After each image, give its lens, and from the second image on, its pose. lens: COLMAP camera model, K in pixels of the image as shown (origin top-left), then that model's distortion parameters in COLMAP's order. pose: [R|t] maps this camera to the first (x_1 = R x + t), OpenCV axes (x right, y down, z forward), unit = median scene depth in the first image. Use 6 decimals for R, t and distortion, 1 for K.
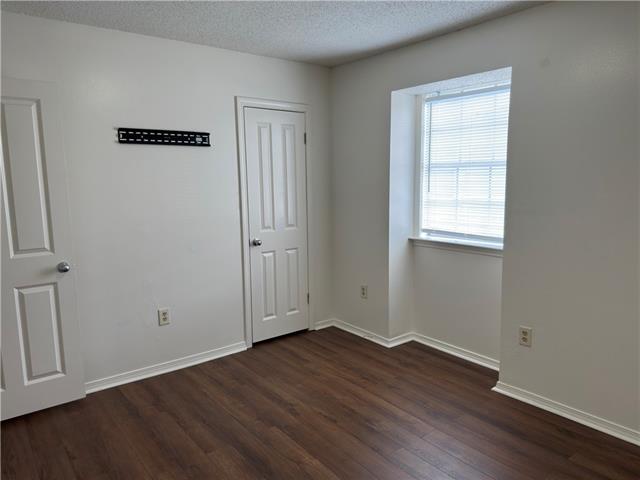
lens RADIAL K [[454.2, 0, 326.2], [0, 454.2, 243.6], [0, 0, 1]] dist [0.000308, -0.001213]
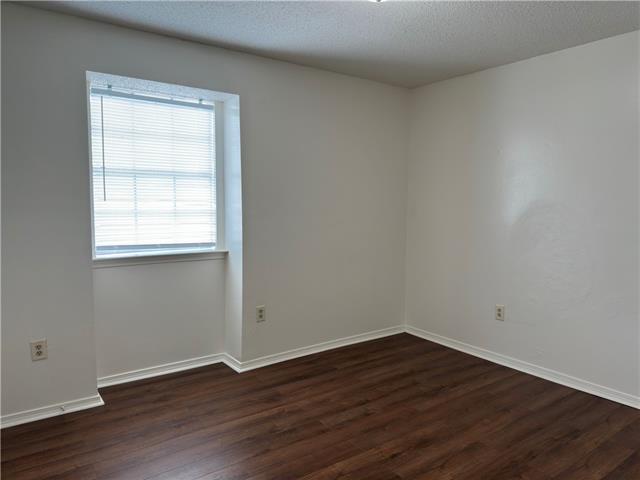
lens RADIAL K [[454.2, 0, 326.2], [0, 454.2, 243.6], [0, 0, 1]] dist [0.000308, -0.001213]
pose [[0.015925, -0.085878, 0.996178, -0.560363], [0.135074, 0.987357, 0.082958, -0.047724], [-0.990707, 0.133237, 0.027323, 0.539446]]
